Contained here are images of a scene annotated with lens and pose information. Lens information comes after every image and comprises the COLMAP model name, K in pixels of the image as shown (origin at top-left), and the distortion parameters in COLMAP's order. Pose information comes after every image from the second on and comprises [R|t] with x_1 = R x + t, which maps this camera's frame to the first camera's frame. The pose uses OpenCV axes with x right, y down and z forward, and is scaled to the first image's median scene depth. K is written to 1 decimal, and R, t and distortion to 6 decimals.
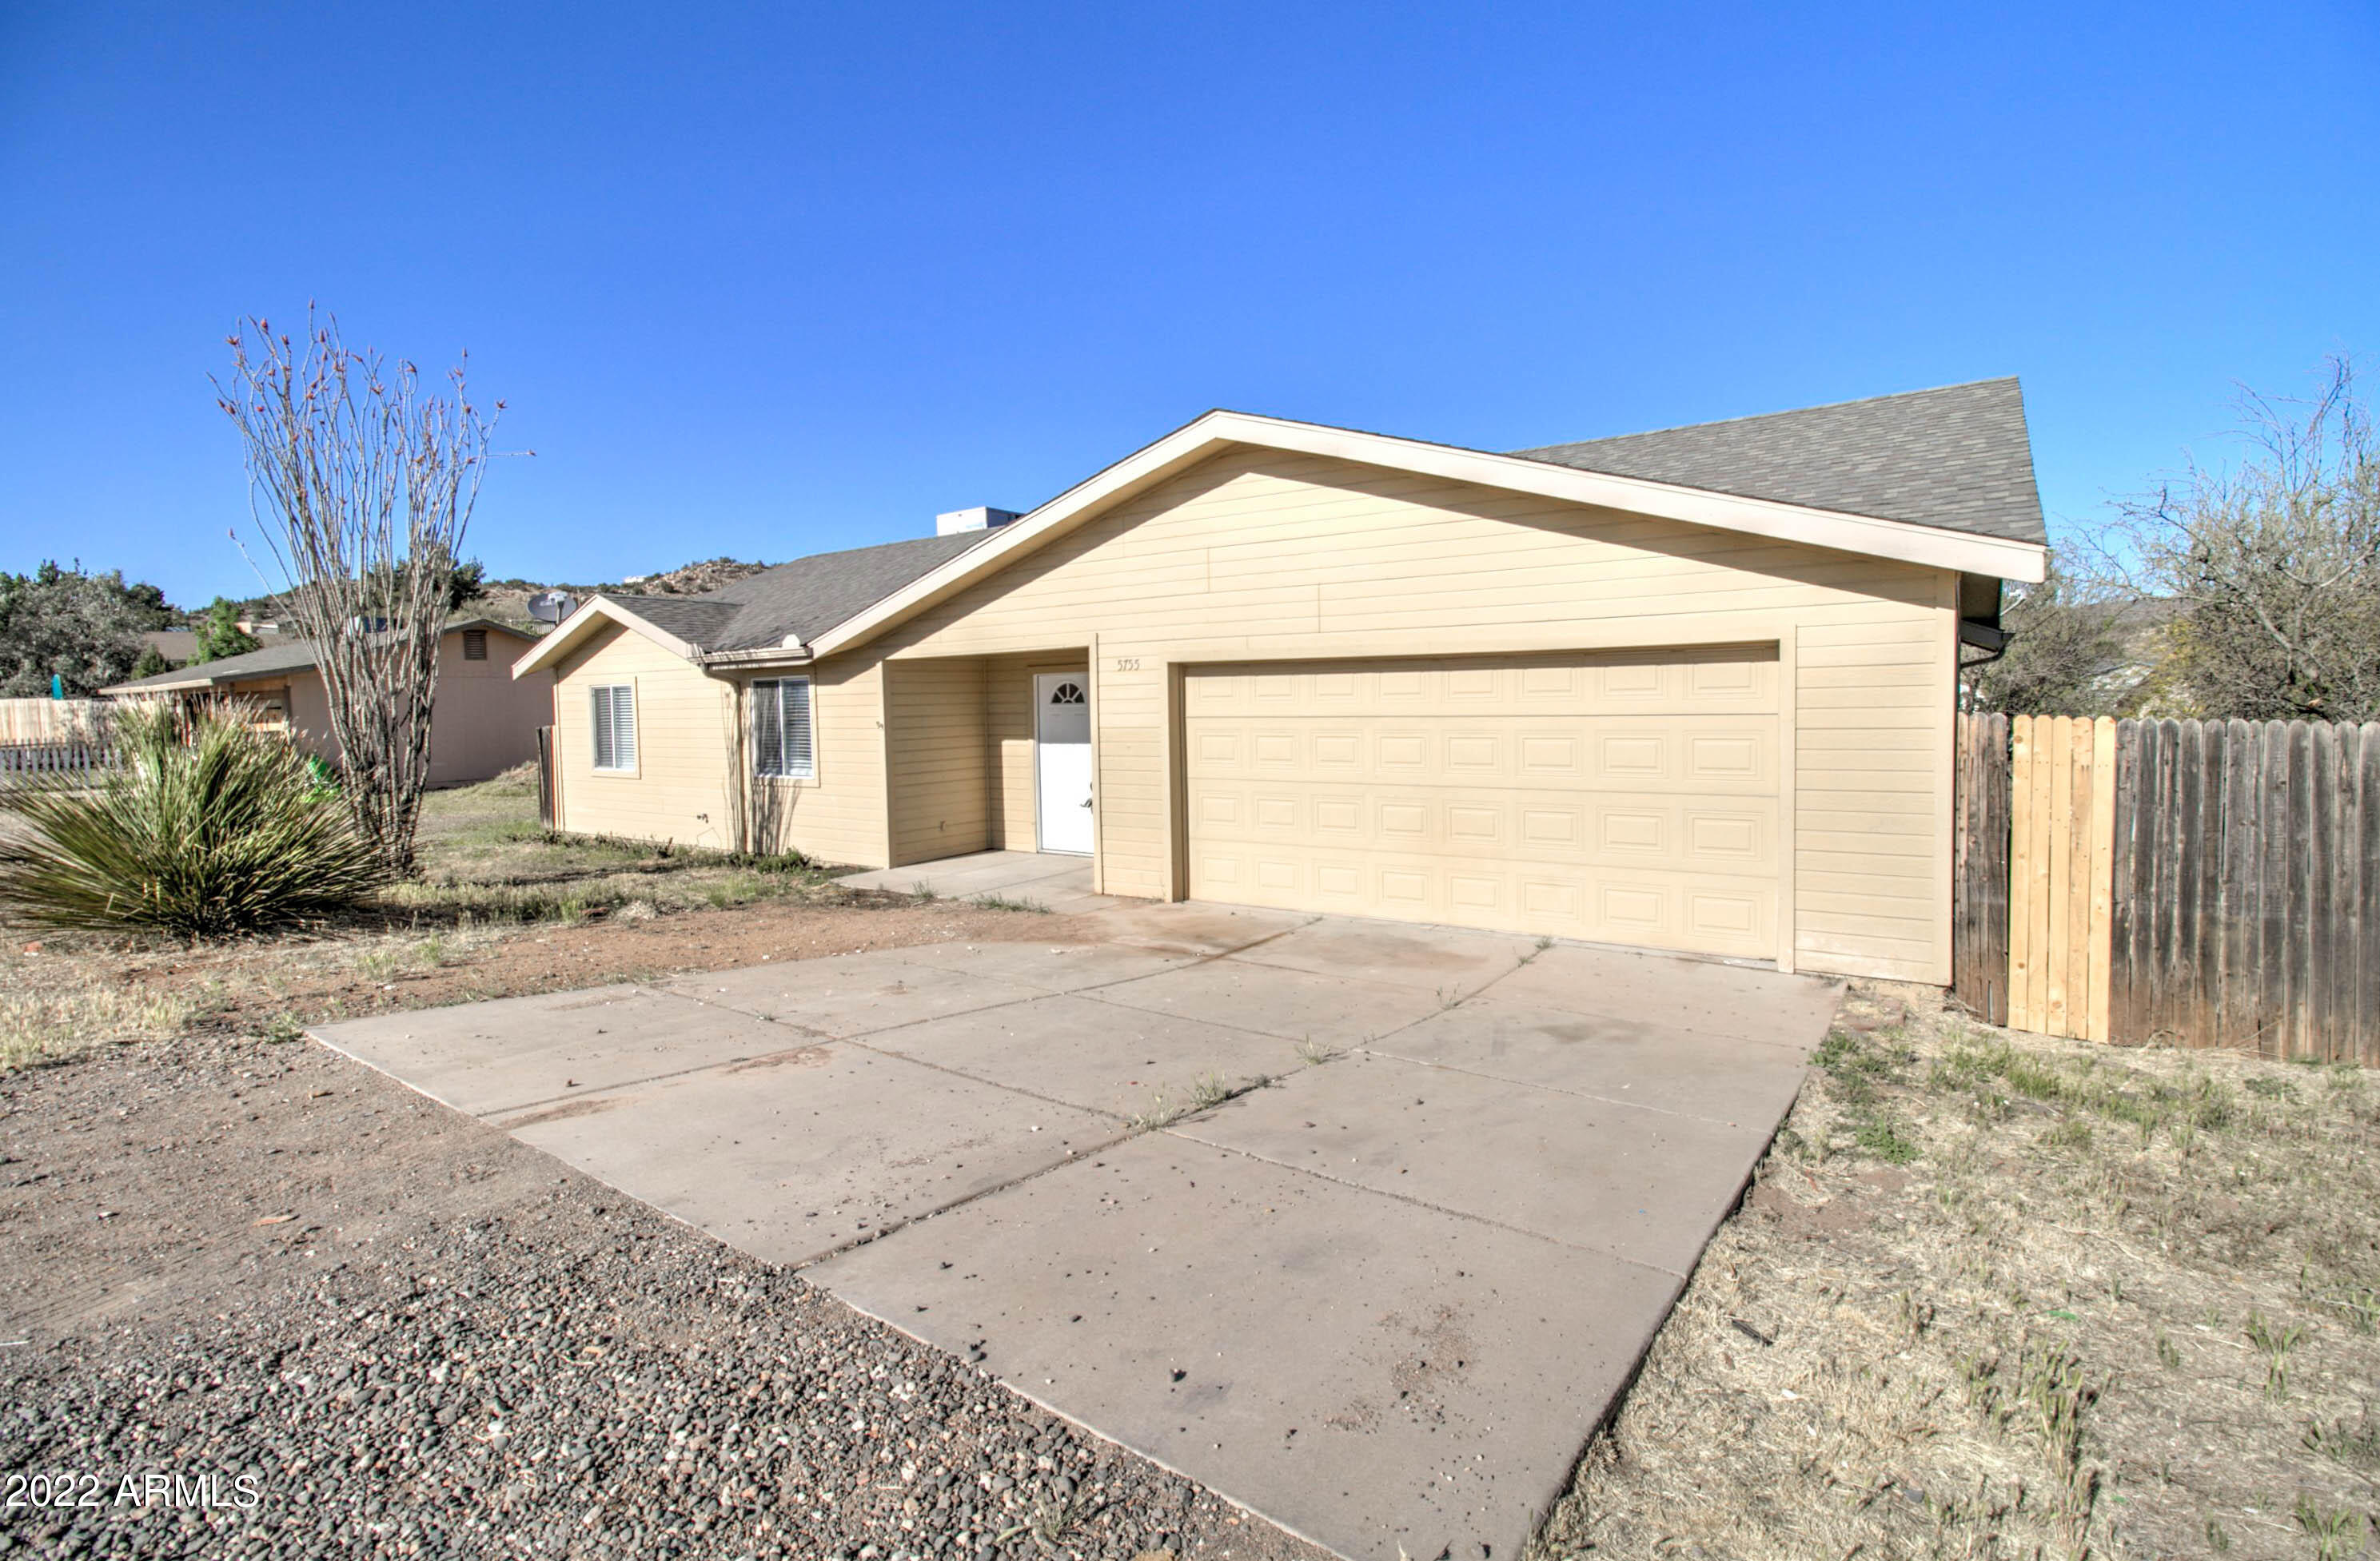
lens RADIAL K [[1127.9, 0, 1215.7], [0, 1127.9, 778.7], [0, 0, 1]] dist [-0.001976, 0.000183]
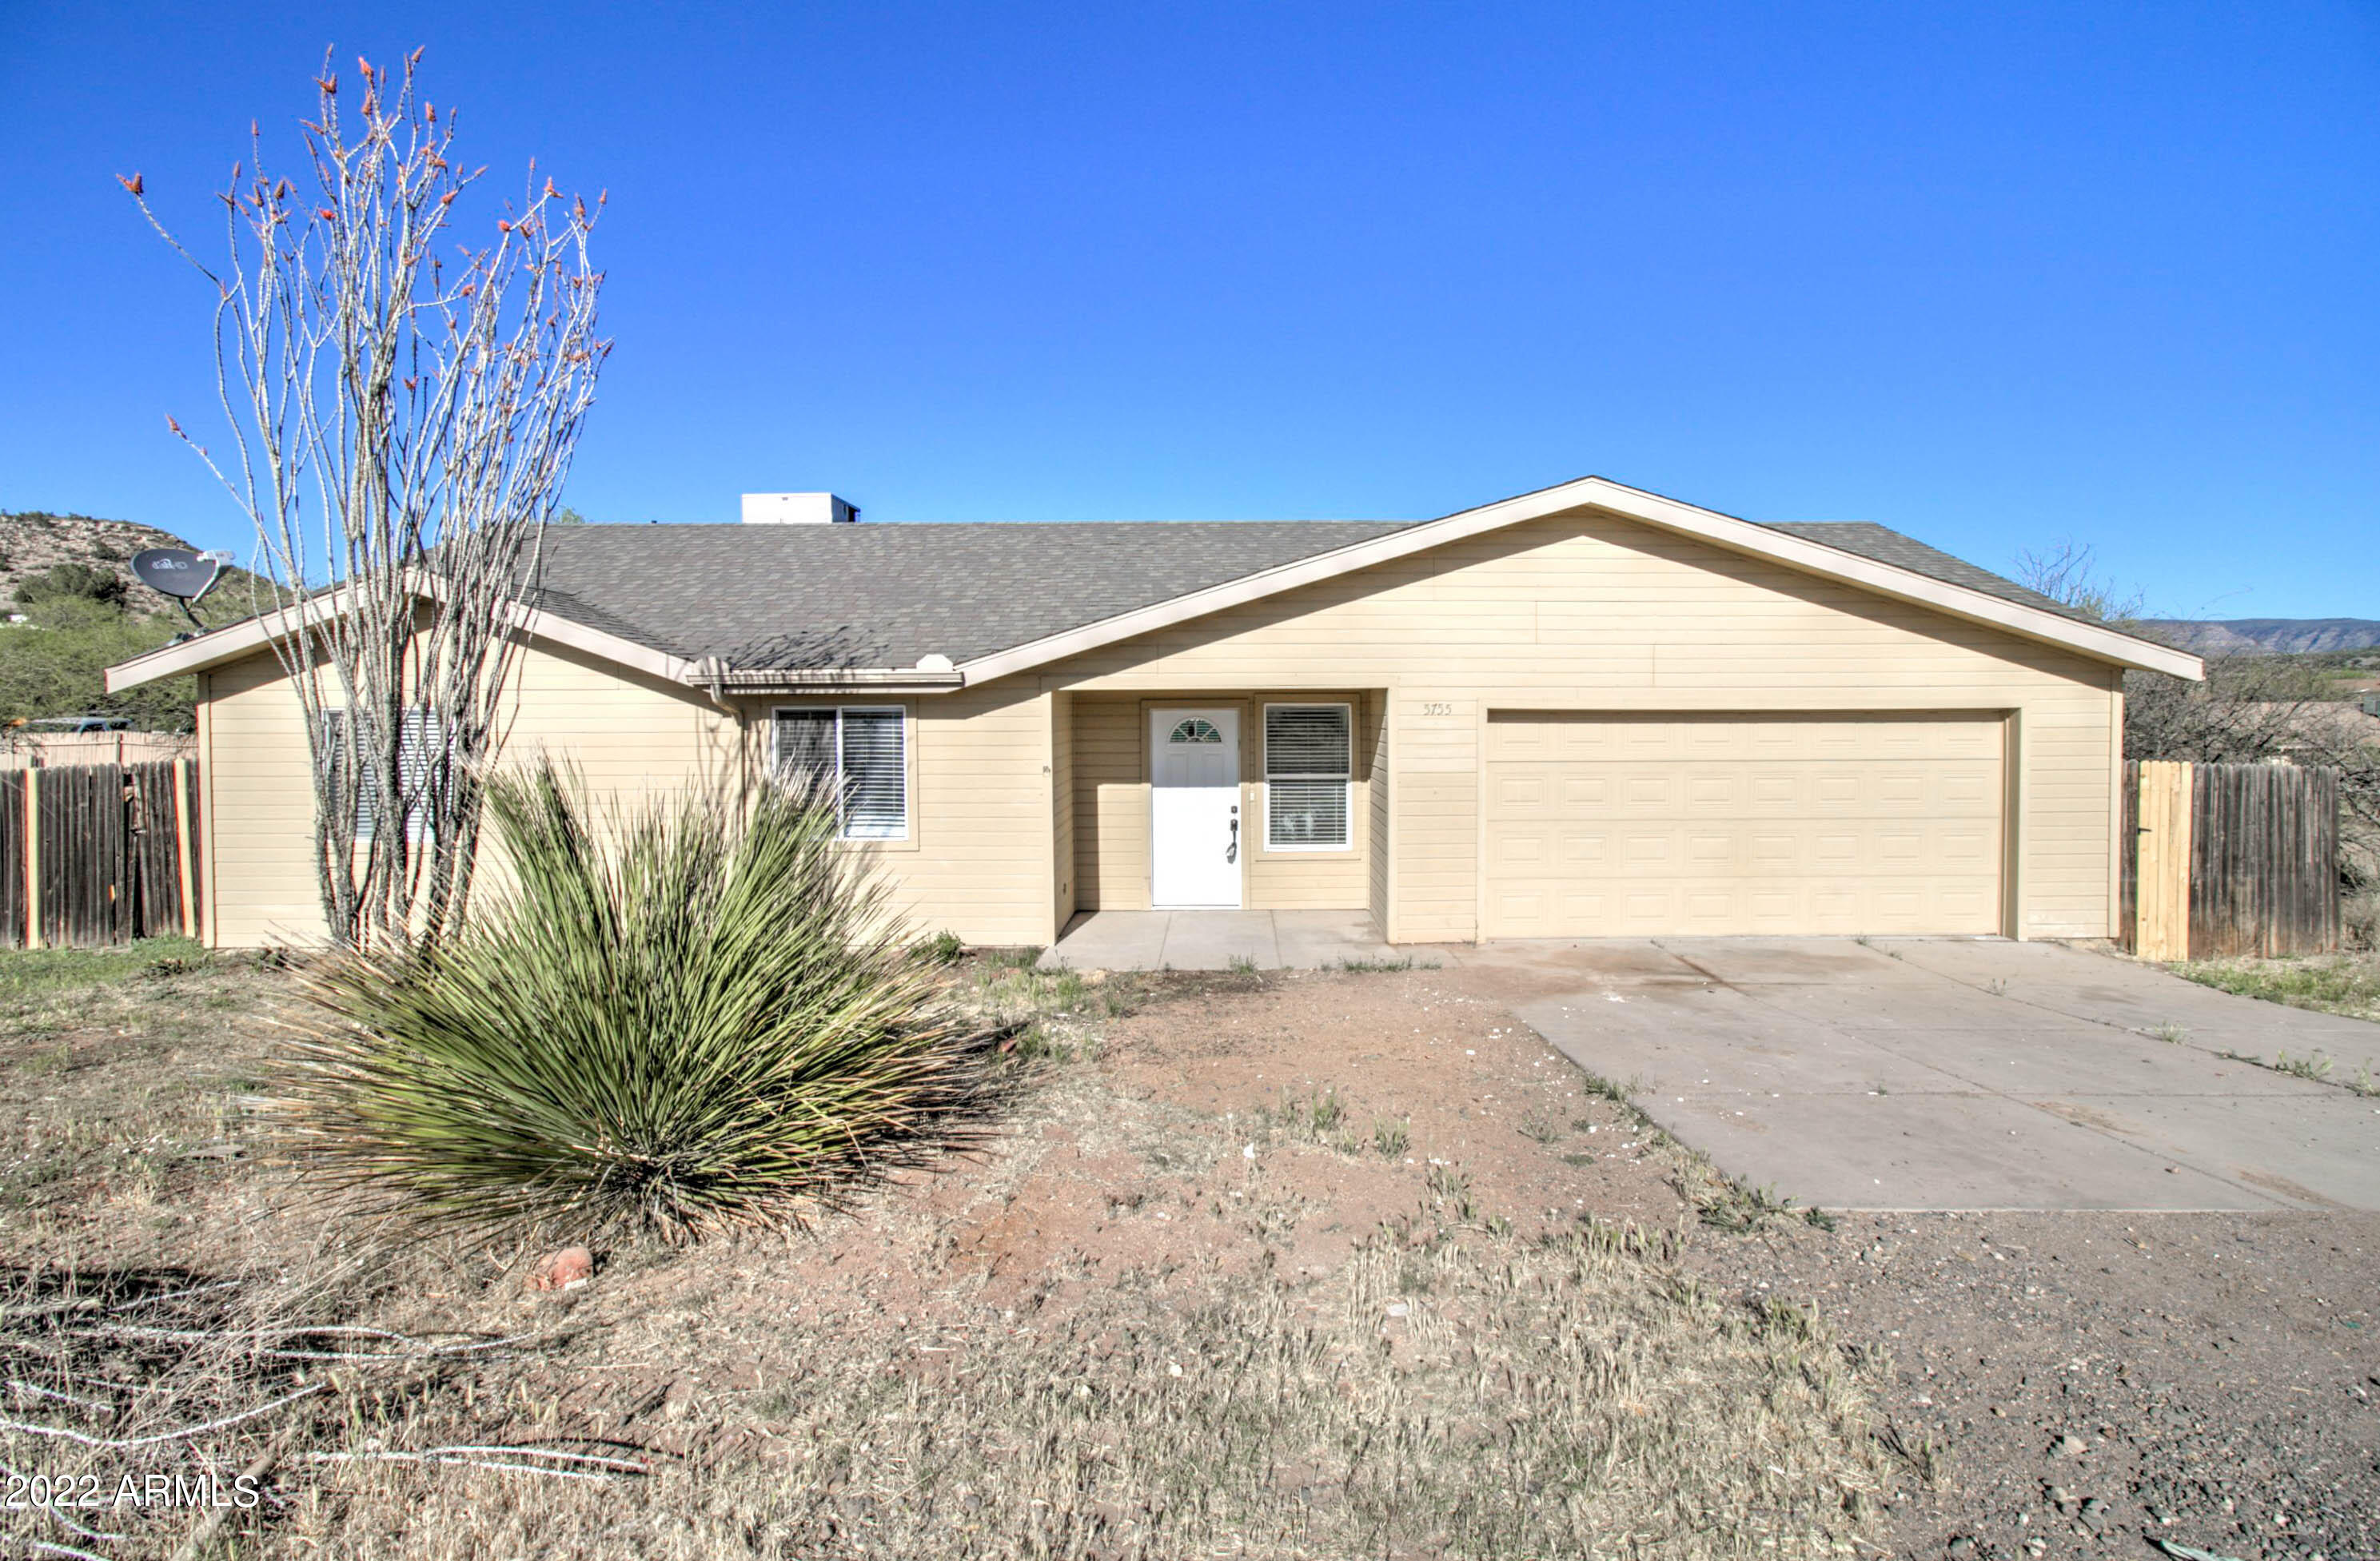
lens RADIAL K [[1127.9, 0, 1208.9], [0, 1127.9, 768.4], [0, 0, 1]] dist [-0.001976, 0.000183]
pose [[0.810778, -0.015121, 0.585158, -0.993486], [0.029729, 0.999440, -0.015366, -0.047055], [-0.584598, 0.029855, 0.810774, 0.376362]]
